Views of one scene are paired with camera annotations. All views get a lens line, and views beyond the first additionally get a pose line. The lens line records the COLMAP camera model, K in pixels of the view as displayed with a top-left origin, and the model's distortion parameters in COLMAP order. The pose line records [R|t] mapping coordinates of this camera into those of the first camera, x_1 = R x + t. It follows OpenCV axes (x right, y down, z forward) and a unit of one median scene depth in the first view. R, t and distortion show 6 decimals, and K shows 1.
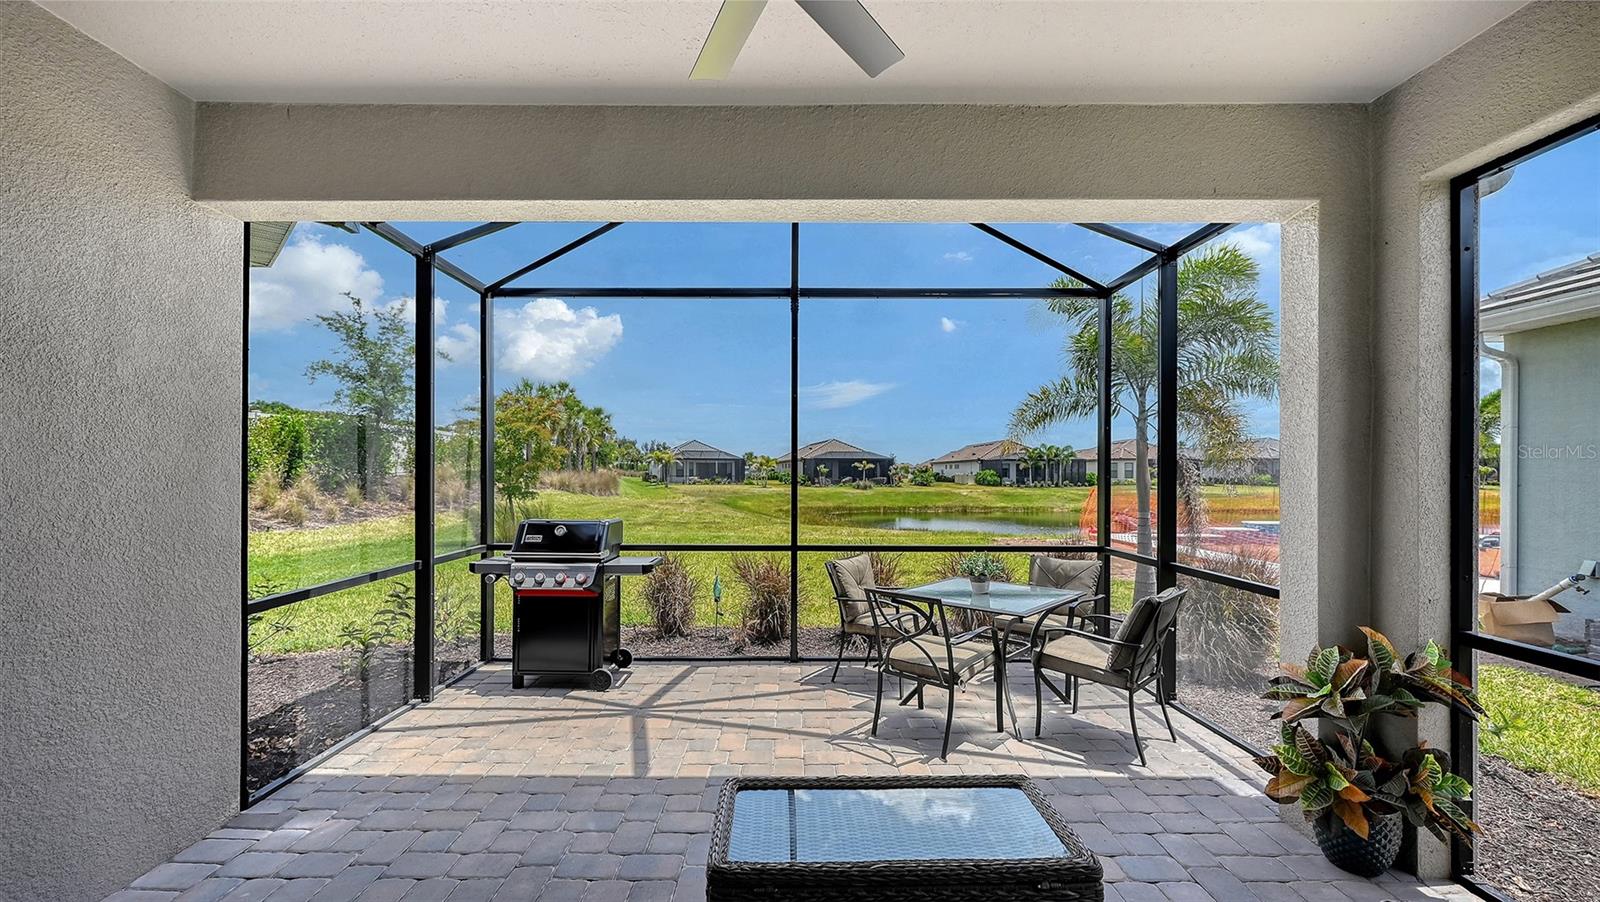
lens RADIAL K [[639.0, 0, 795.7], [0, 639.0, 466.8], [0, 0, 1]] dist [-0.006307, 0.000753]
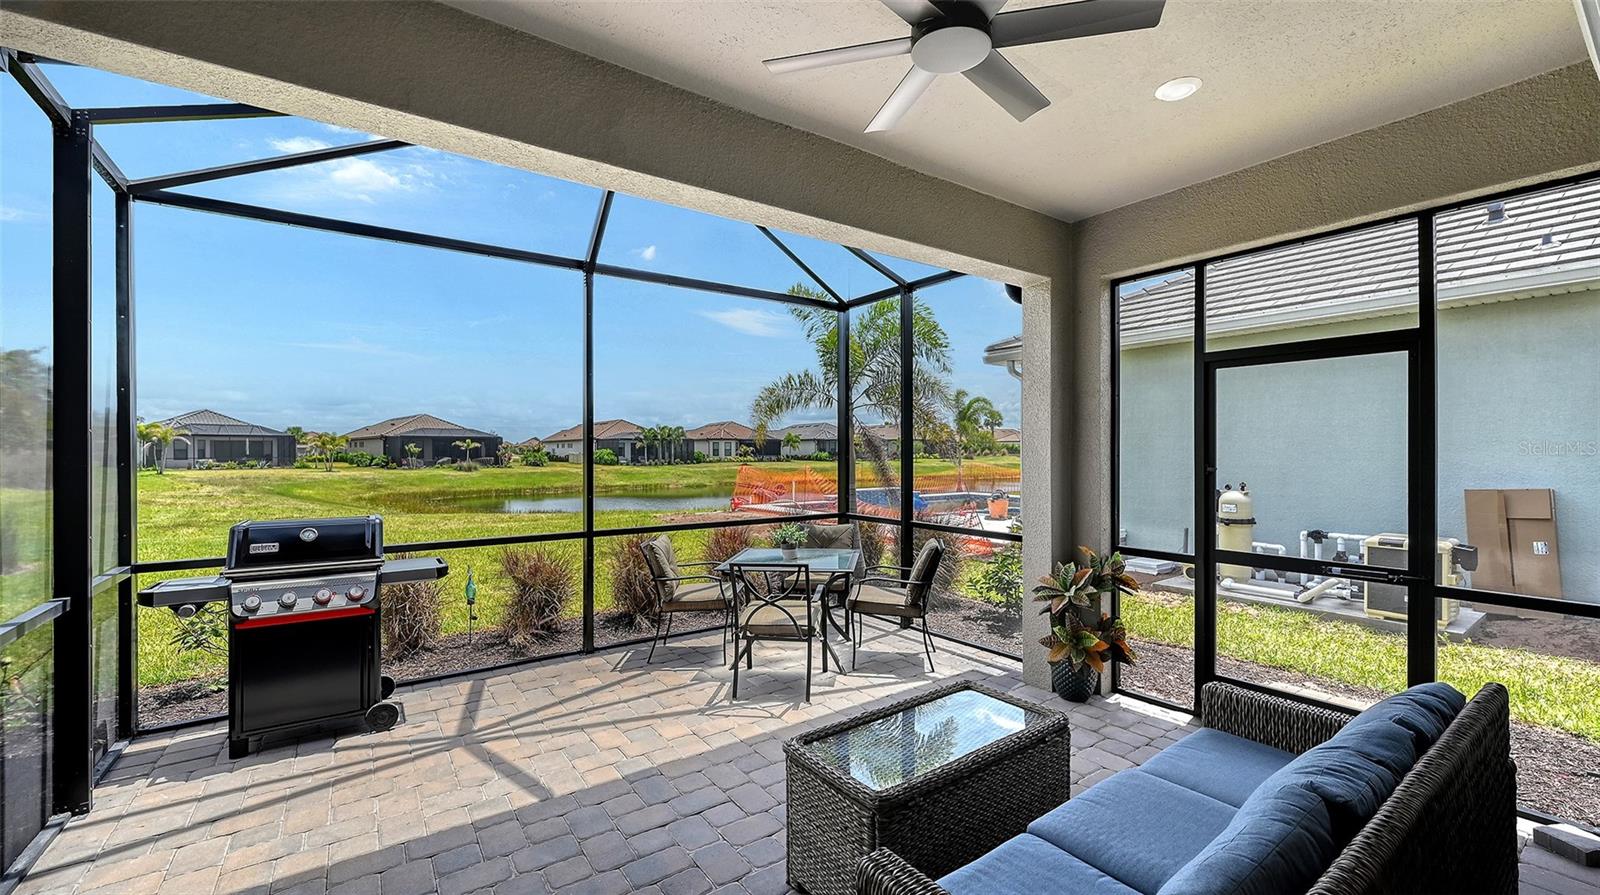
lens RADIAL K [[634.9, 0, 805.0], [0, 634.9, 451.4], [0, 0, 1]] dist [-0.003017, -0.000614]
pose [[0.815615, -0.004952, 0.578574, -0.284591], [-0.000276, 0.999960, 0.008948, -0.005462], [-0.578596, -0.007458, 0.815580, 0.041630]]
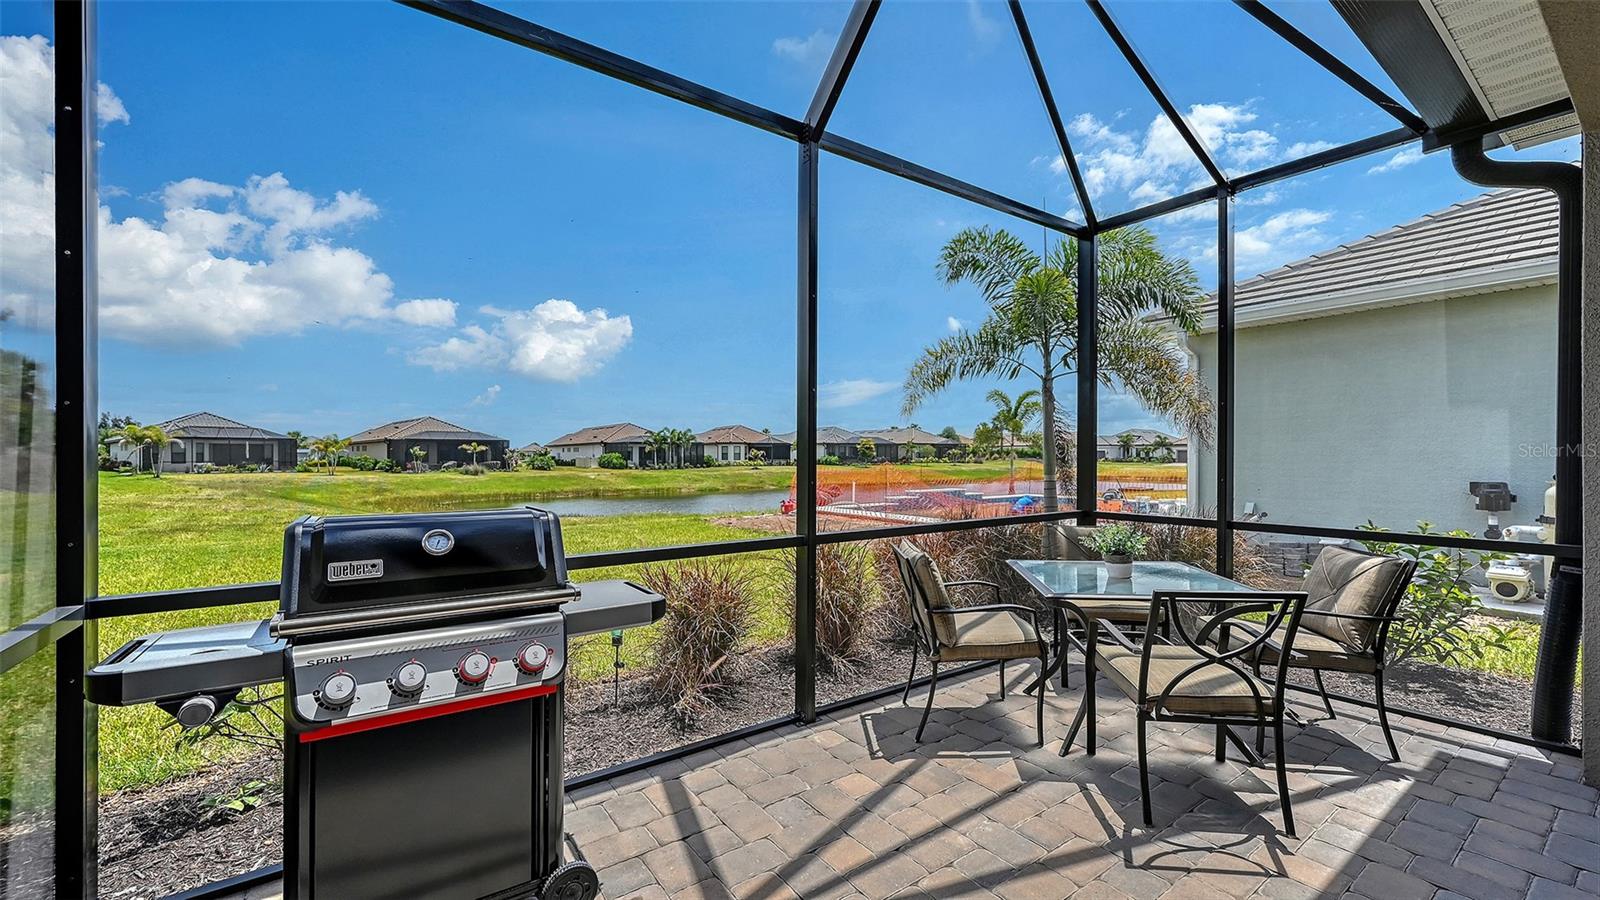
lens RADIAL K [[634.9, 0, 805.0], [0, 634.9, 453.9], [0, 0, 1]] dist [-0.003017, -0.000614]
pose [[0.814472, -0.002678, 0.580196, -0.359647], [0.000218, 0.999991, 0.004310, 0.039034], [-0.580202, -0.003384, 0.814465, 0.488713]]
